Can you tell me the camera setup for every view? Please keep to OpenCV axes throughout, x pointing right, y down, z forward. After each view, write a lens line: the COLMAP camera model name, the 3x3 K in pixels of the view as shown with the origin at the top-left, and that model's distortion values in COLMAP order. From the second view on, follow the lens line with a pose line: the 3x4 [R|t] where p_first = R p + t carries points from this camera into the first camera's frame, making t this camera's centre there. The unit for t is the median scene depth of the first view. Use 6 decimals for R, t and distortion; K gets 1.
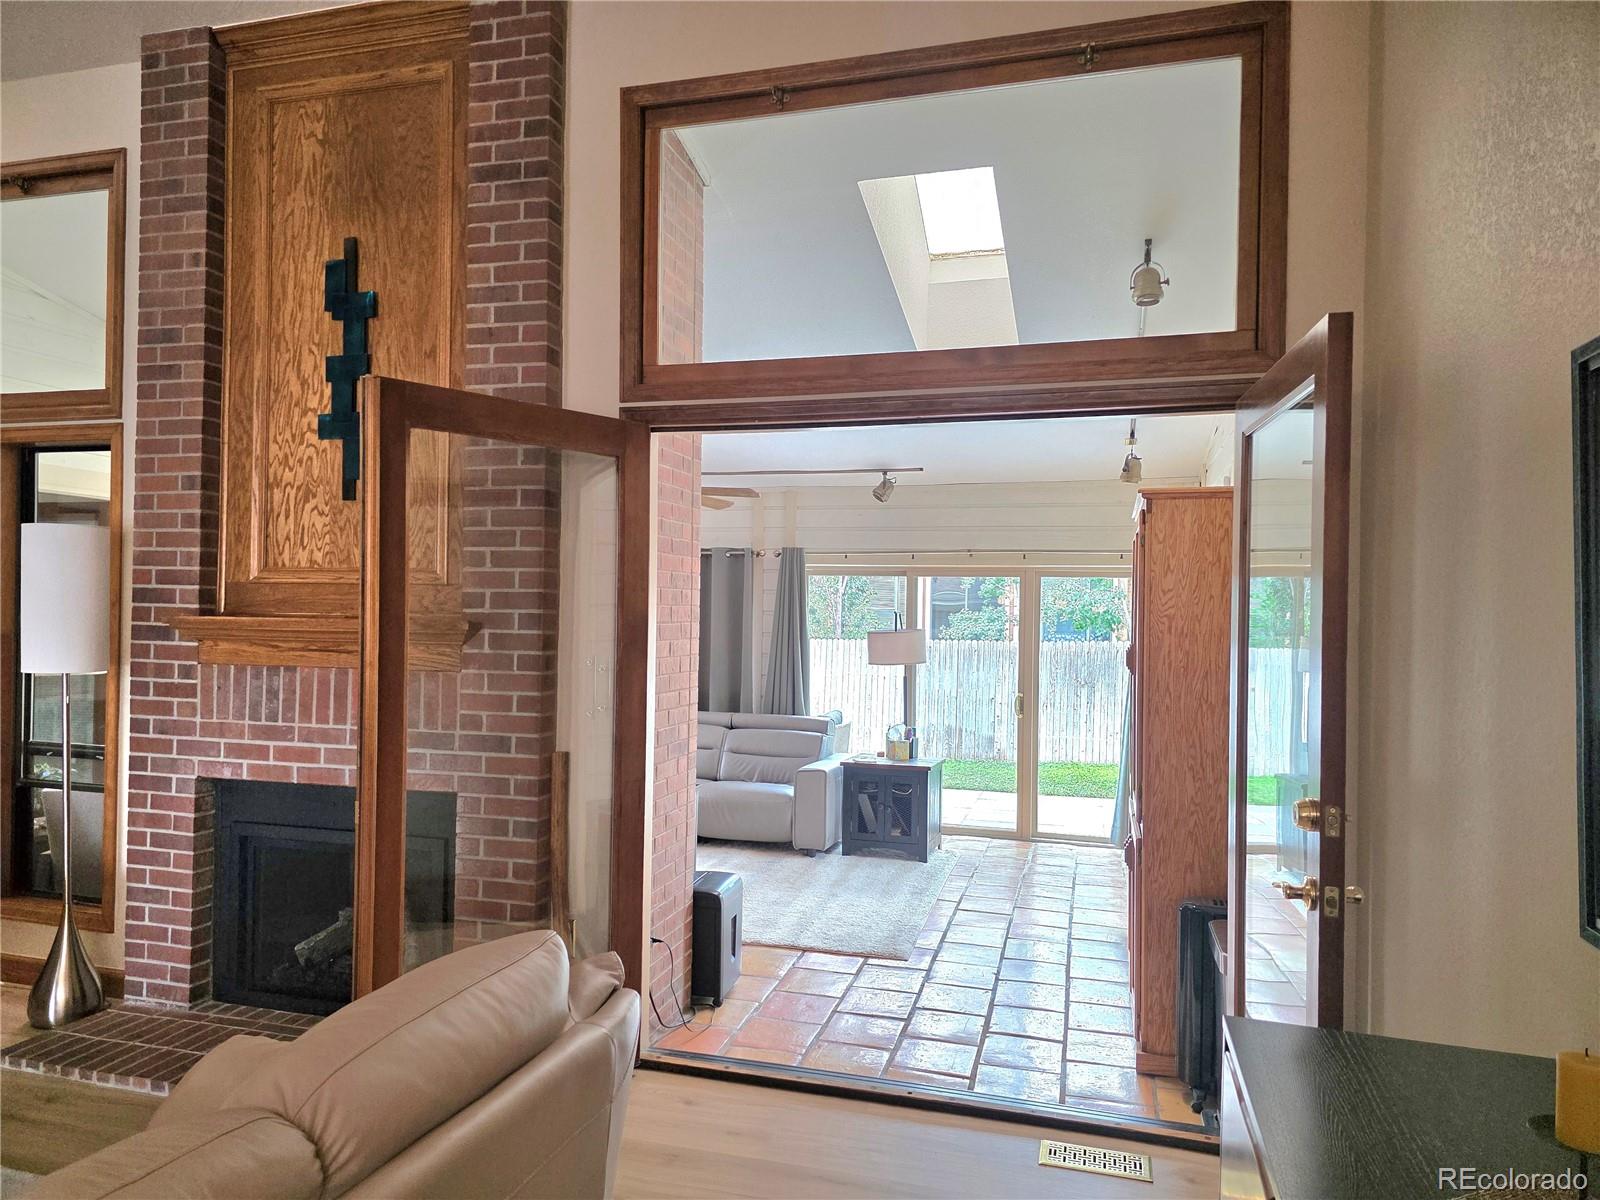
lens RADIAL K [[1072.2, 0, 778.6], [0, 1072.2, 594.8], [0, 0, 1]] dist [0.069656, -0.061949]
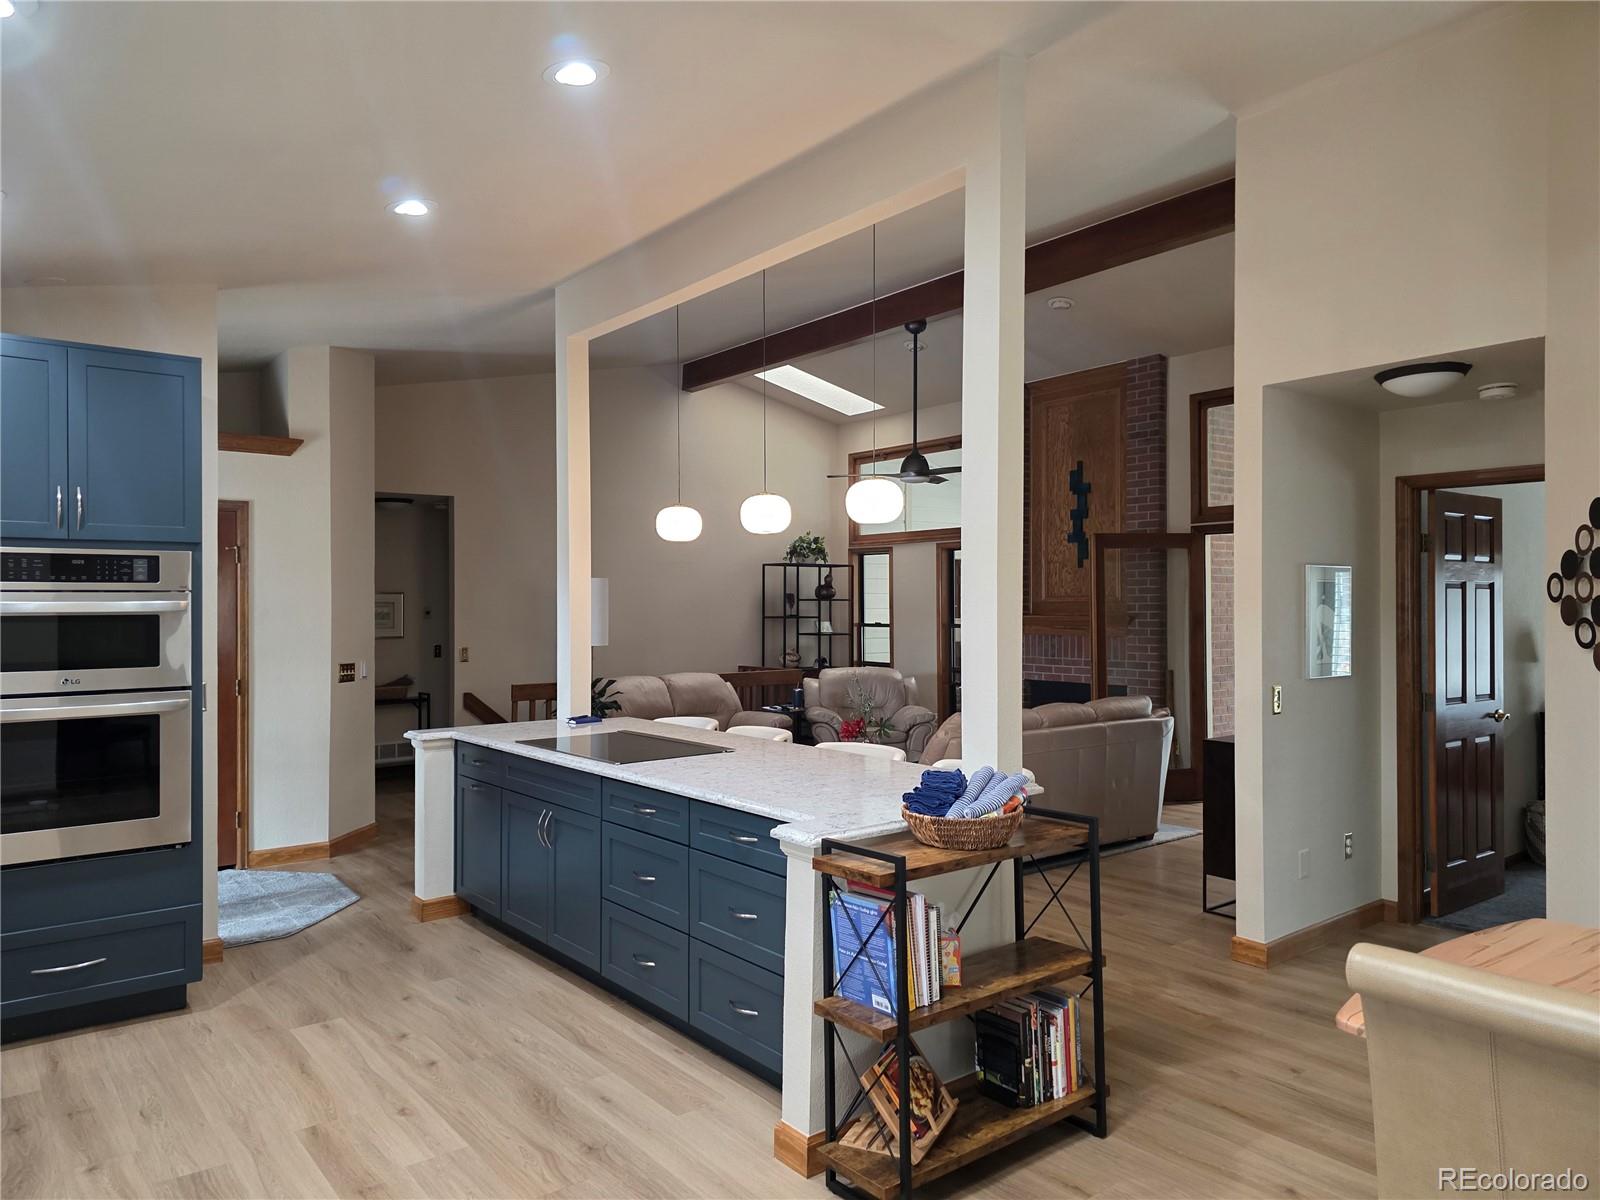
lens RADIAL K [[1076.4, 0, 783.4], [0, 1076.4, 610.8], [0, 0, 1]] dist [0.081575, -0.080537]
pose [[0.816102, -0.016893, -0.577661, 0.466067], [0.023176, 0.999725, 0.003507, -0.013874], [0.577443, -0.016250, 0.816269, -1.383158]]
